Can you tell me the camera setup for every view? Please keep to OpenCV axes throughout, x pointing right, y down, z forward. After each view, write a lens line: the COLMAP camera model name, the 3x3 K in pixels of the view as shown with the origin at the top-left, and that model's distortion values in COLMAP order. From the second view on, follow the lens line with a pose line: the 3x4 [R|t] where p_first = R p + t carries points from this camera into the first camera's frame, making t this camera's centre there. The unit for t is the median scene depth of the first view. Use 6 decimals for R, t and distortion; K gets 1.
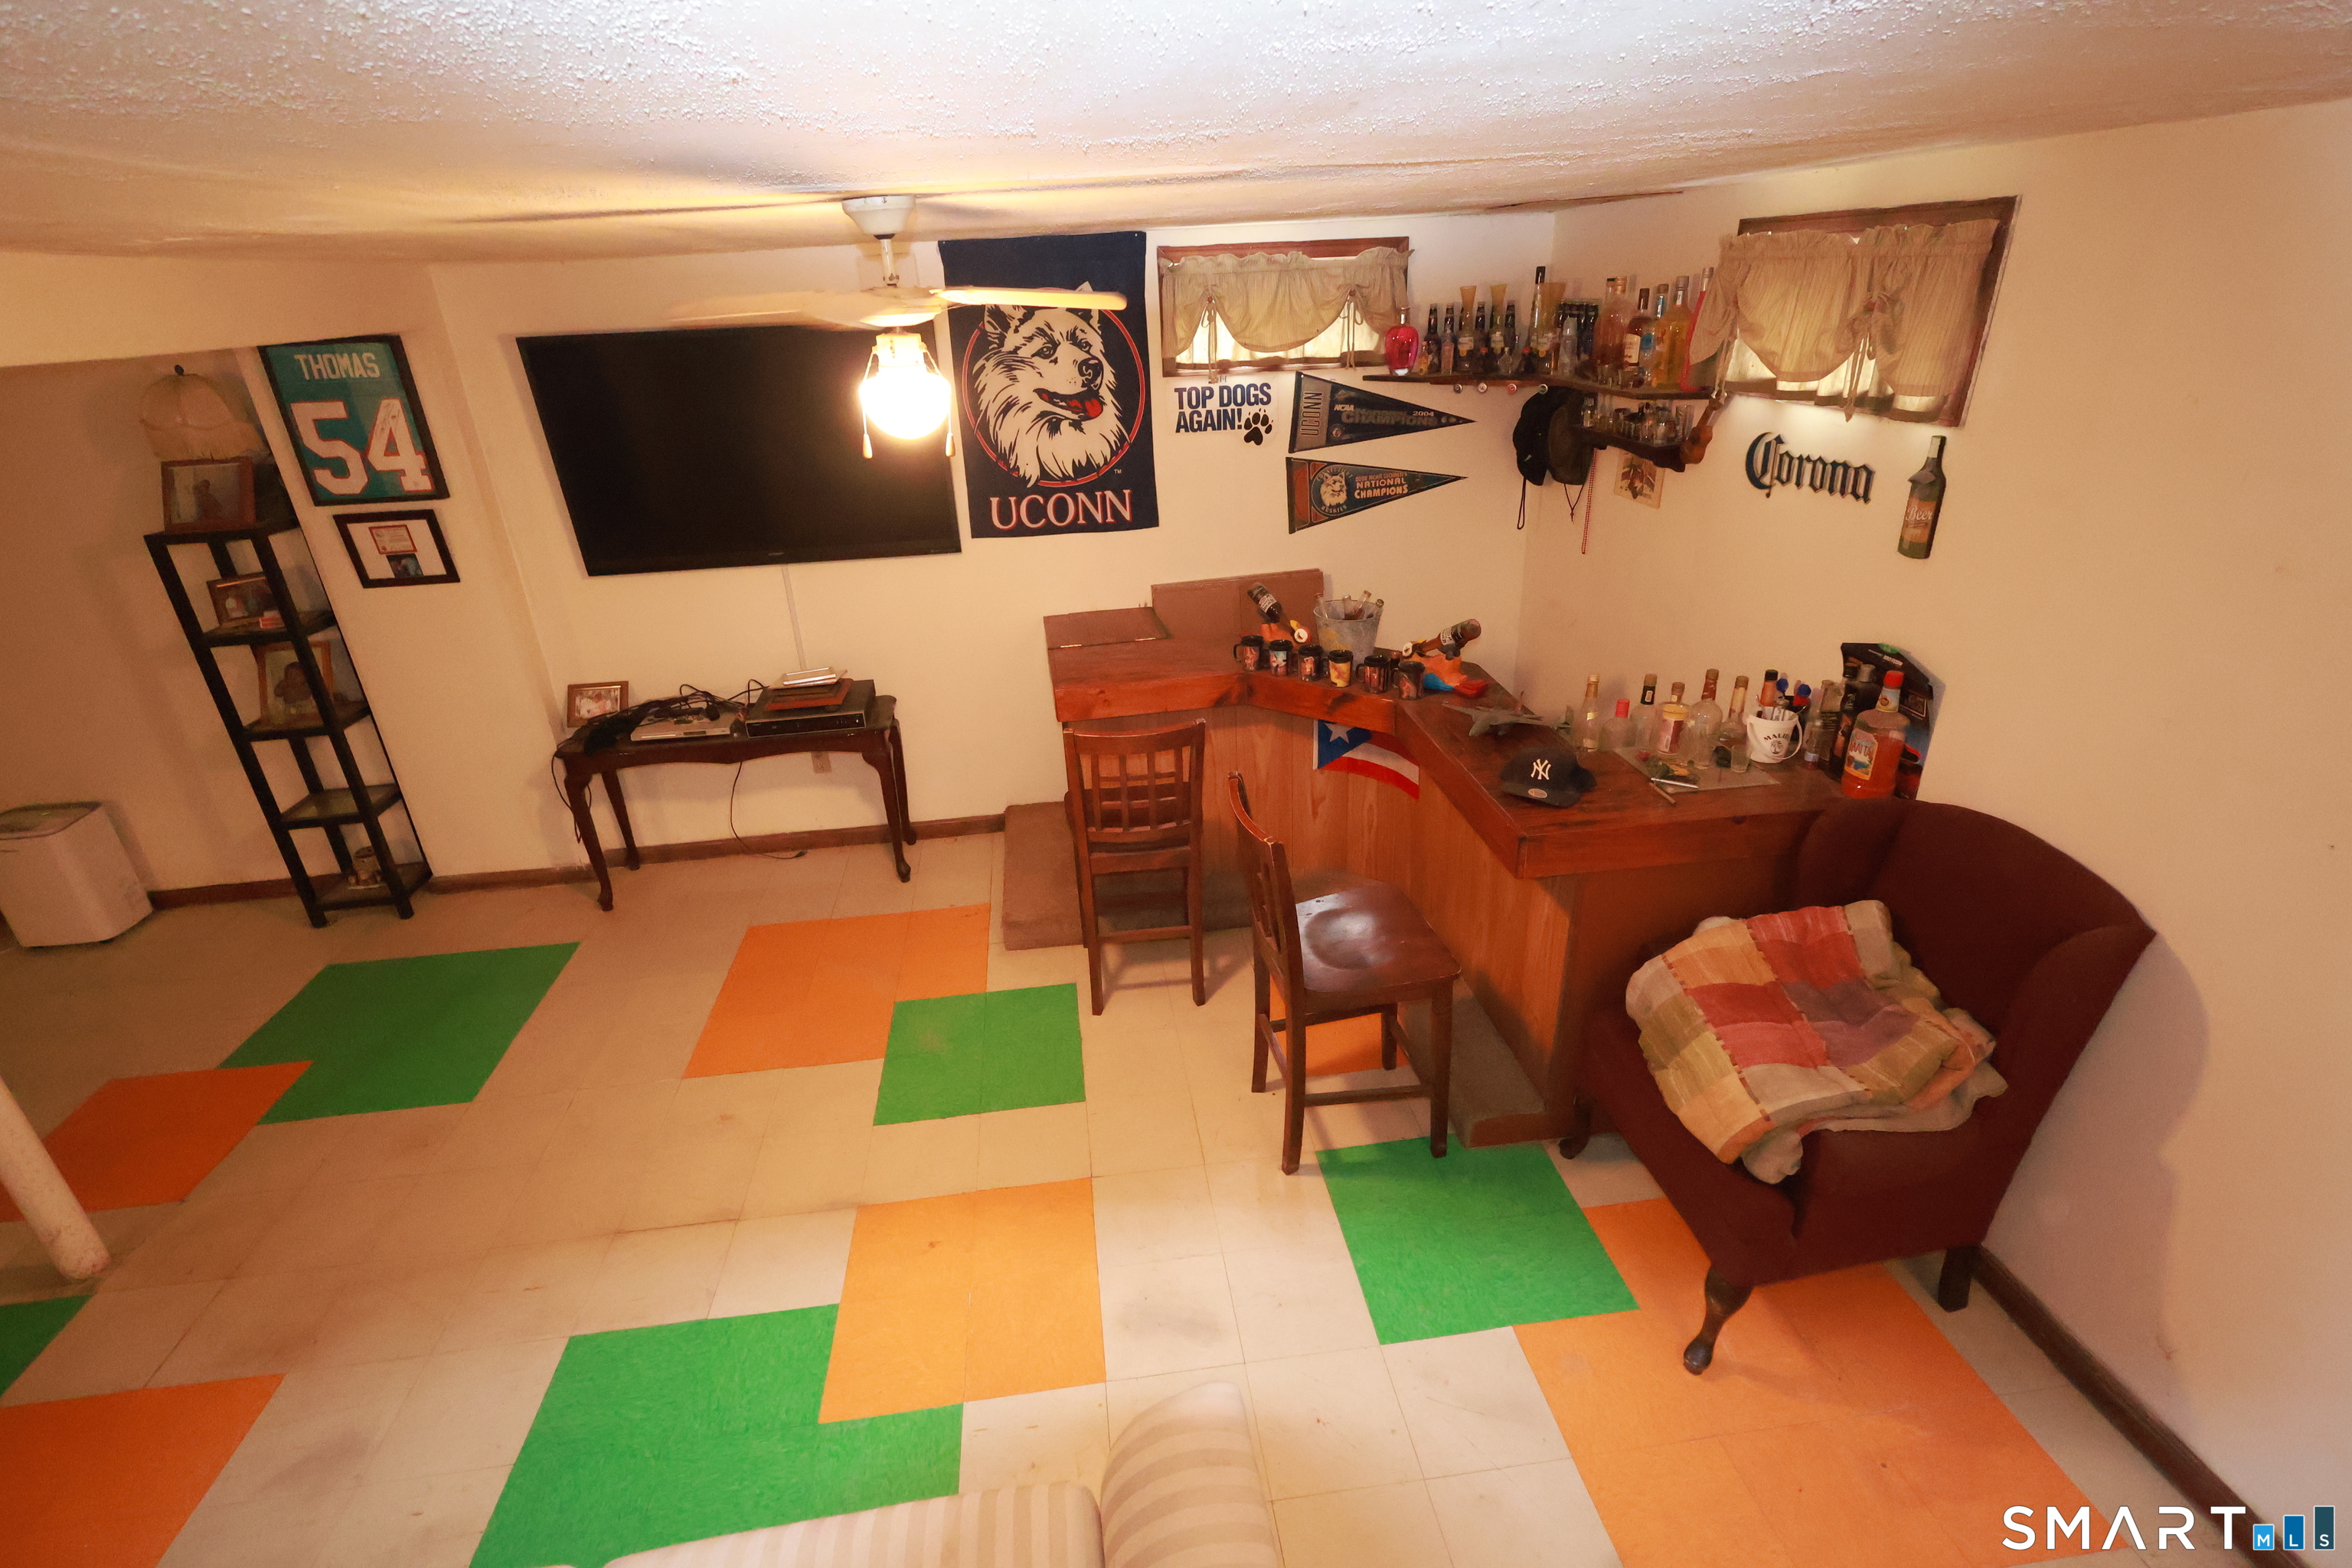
lens RADIAL K [[1091.2, 0, 1173.8], [0, 1091.2, 793.9], [0, 0, 1]] dist [-0.005306, 0.000183]
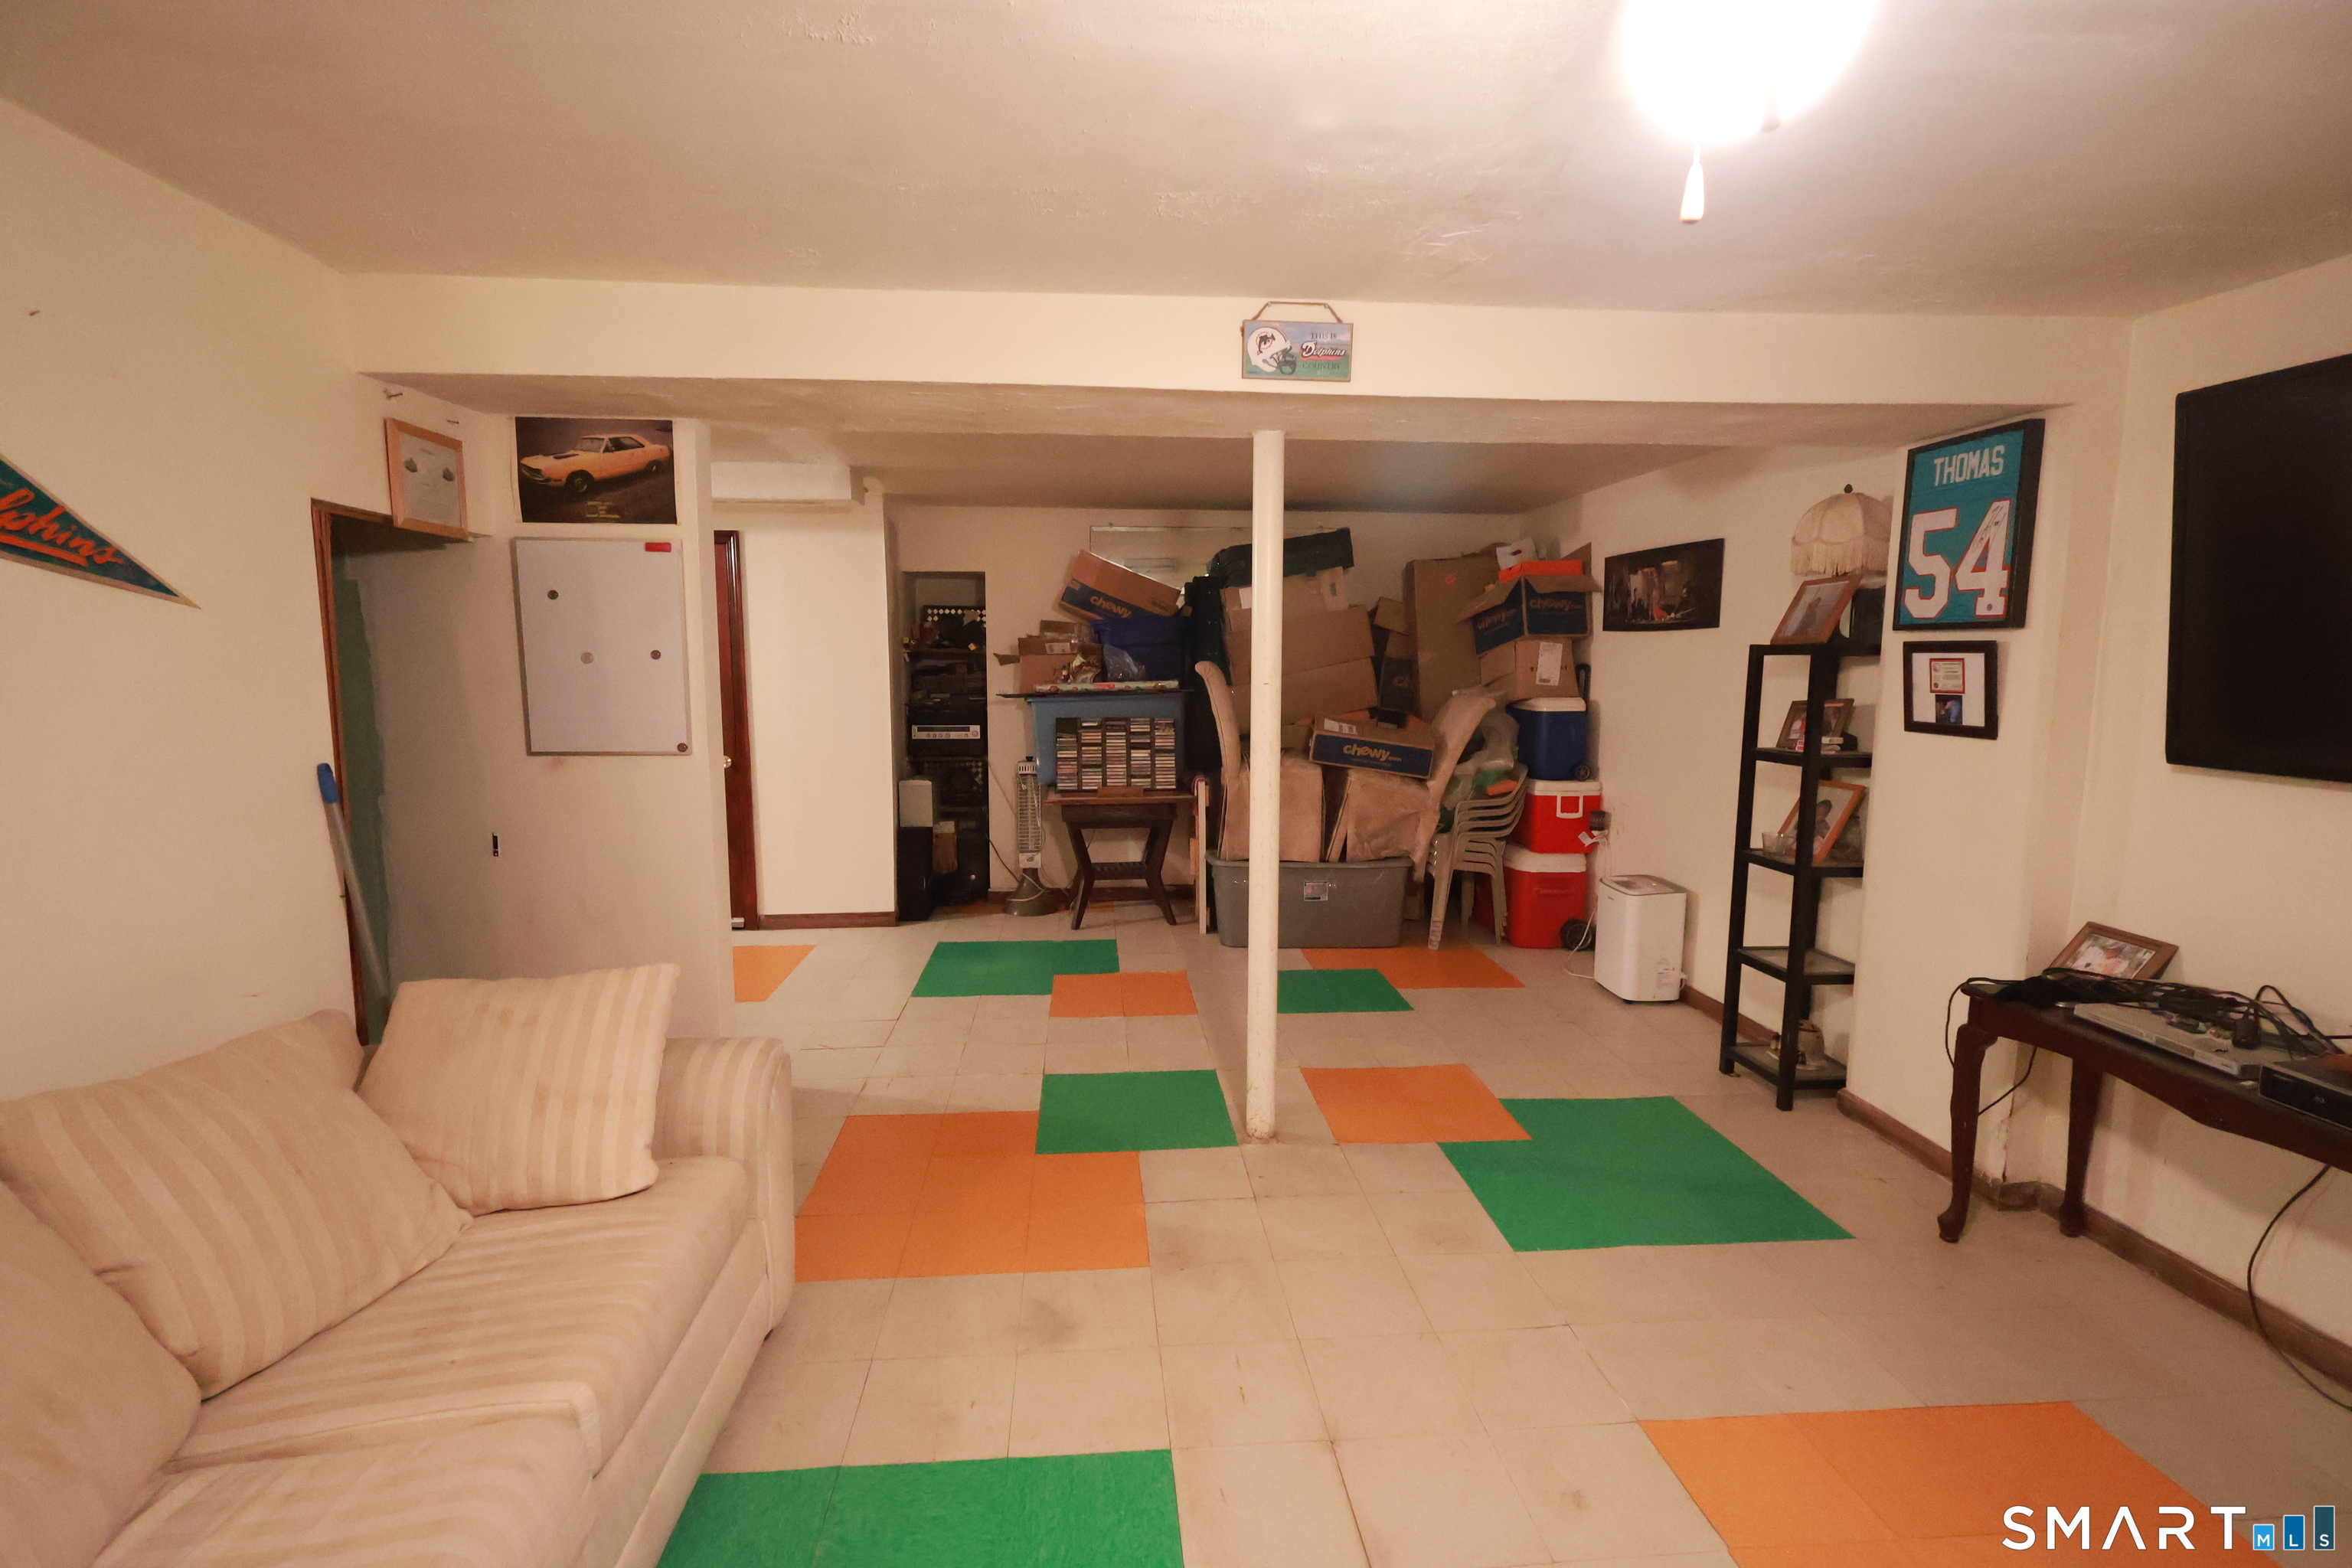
lens RADIAL K [[1091.2, 0, 1177.0], [0, 1091.2, 791.0], [0, 0, 1]] dist [-0.005306, 0.000183]
pose [[-0.045113, 0.161935, -0.985770, 0.106492], [-0.422072, 0.891285, 0.165730, -0.049889], [0.905439, 0.423543, 0.028140, 0.482072]]
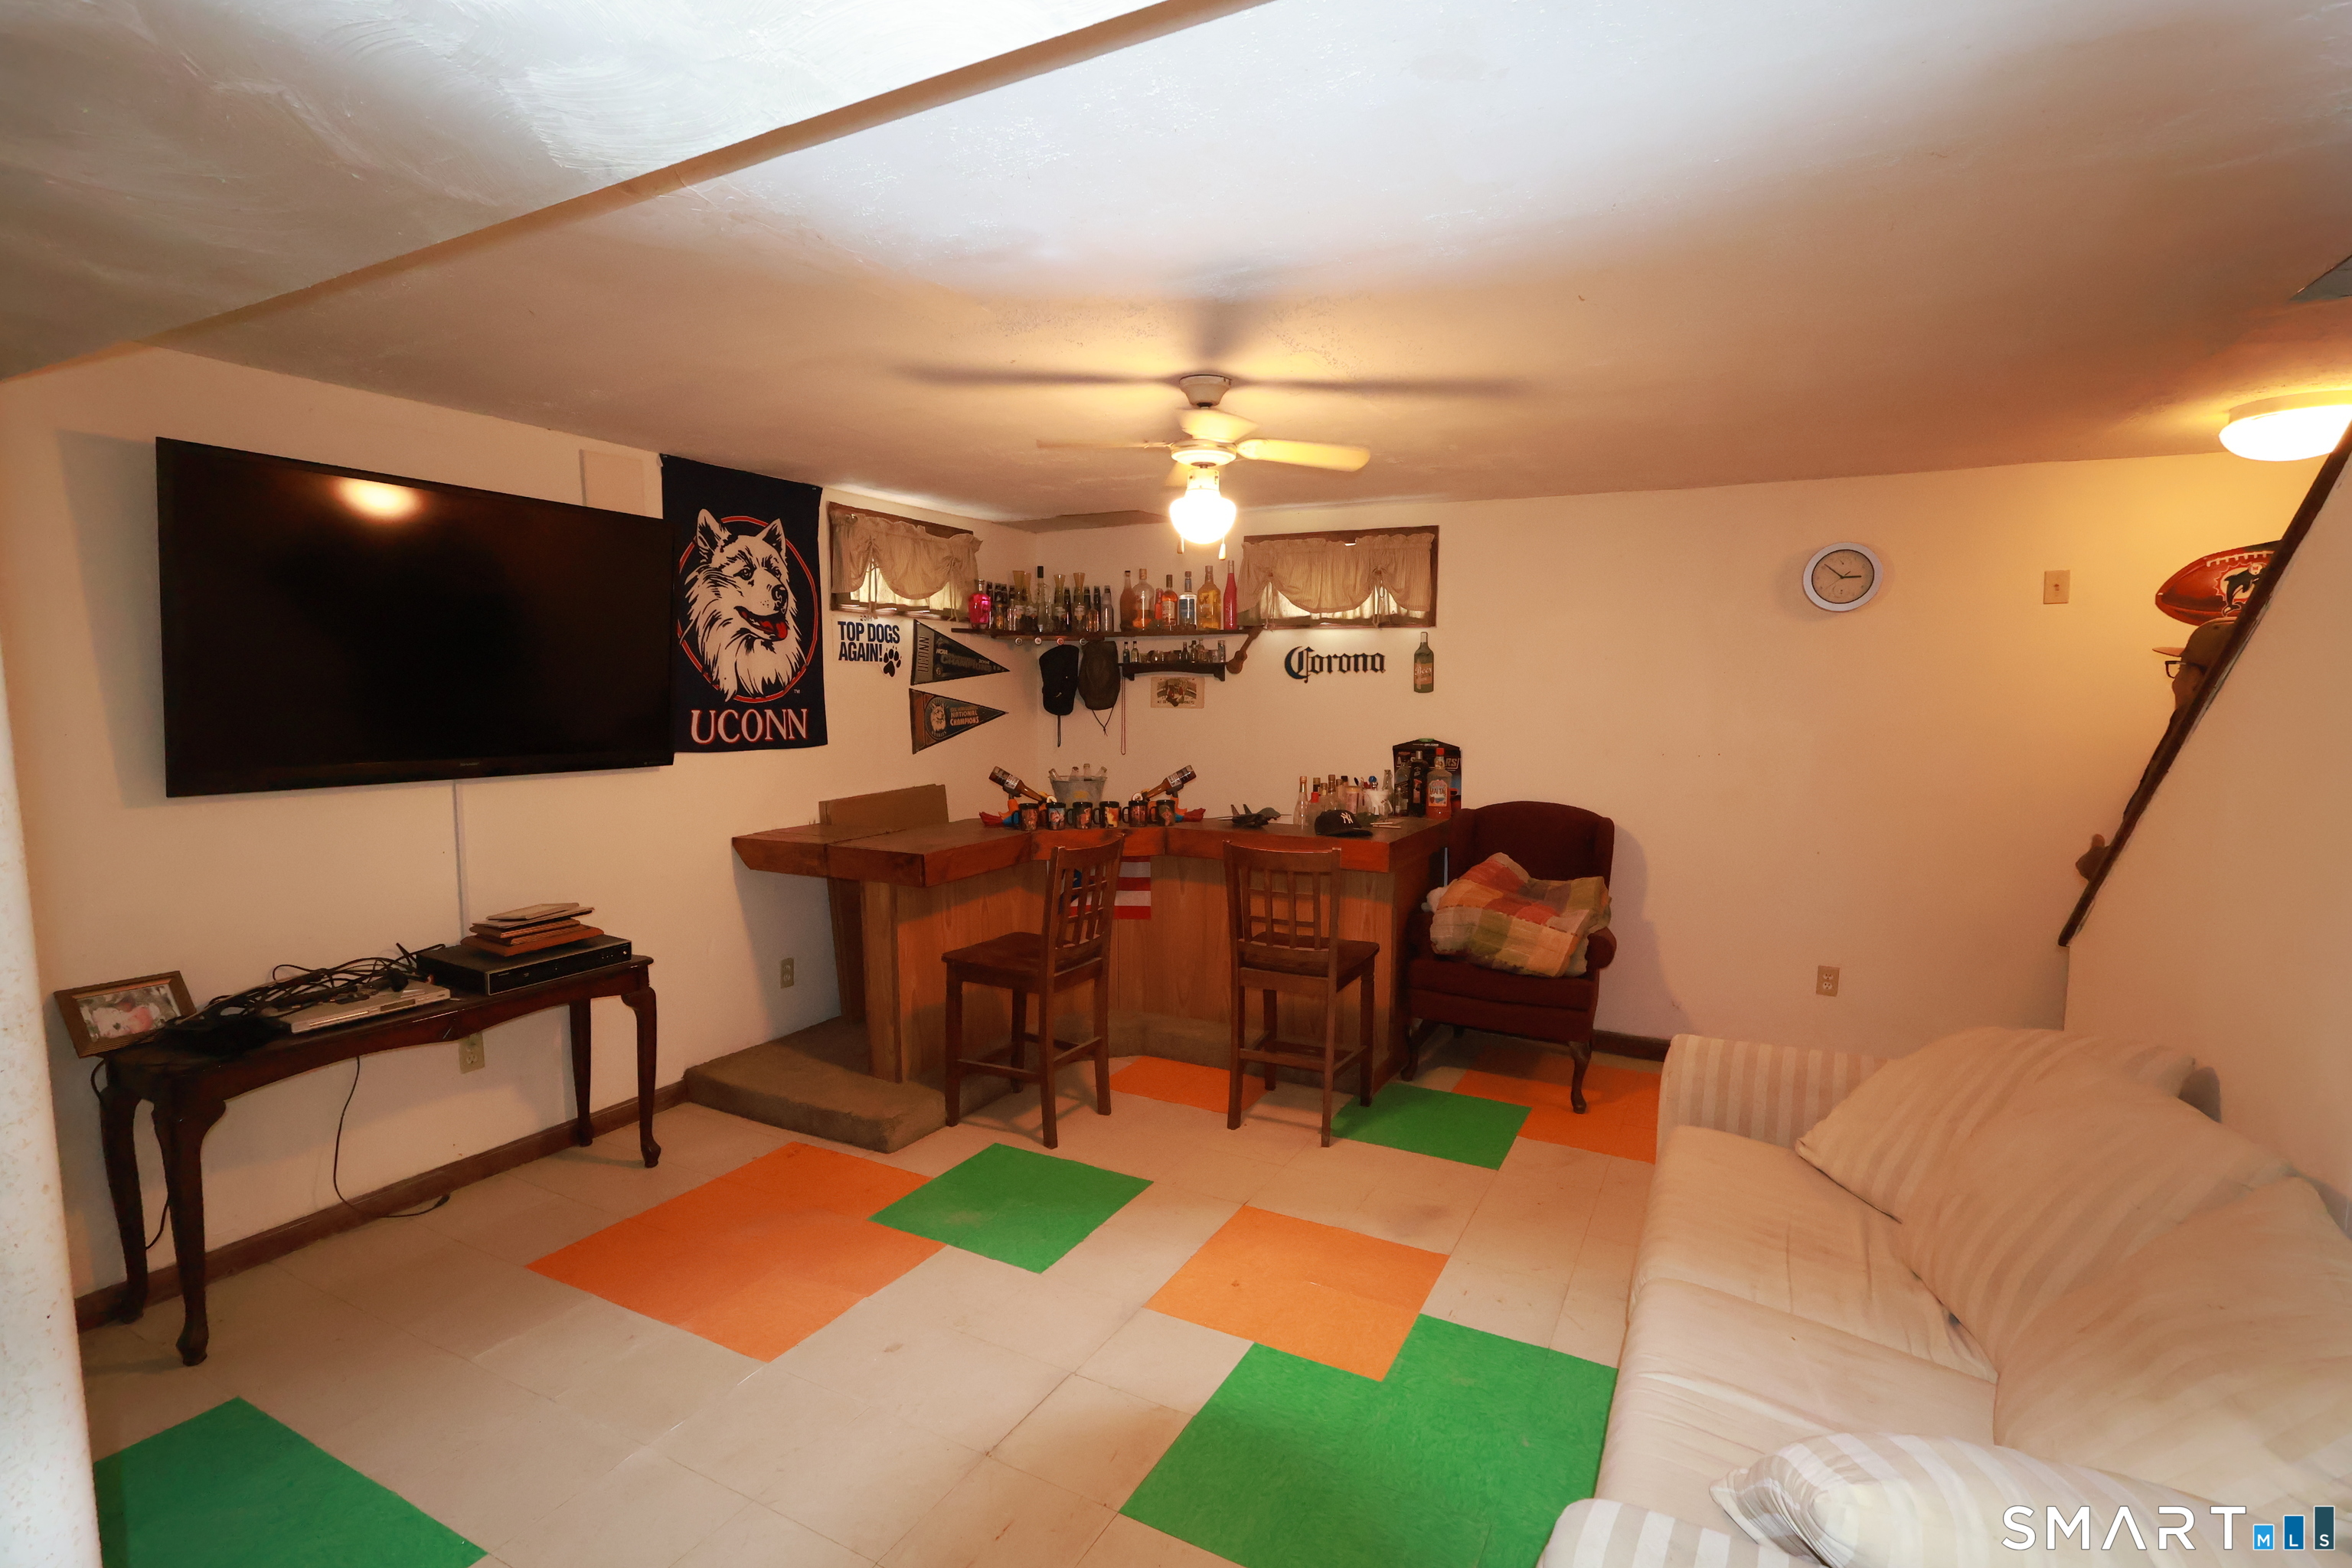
lens RADIAL K [[1091.2, 0, 1169.2], [0, 1091.2, 793.8], [0, 0, 1]] dist [-0.005306, 0.000183]
pose [[0.577978, -0.033573, 0.815361, -0.726307], [0.317173, 0.929840, -0.186545, 0.104266], [-0.751893, 0.366430, 0.548075, 0.212896]]
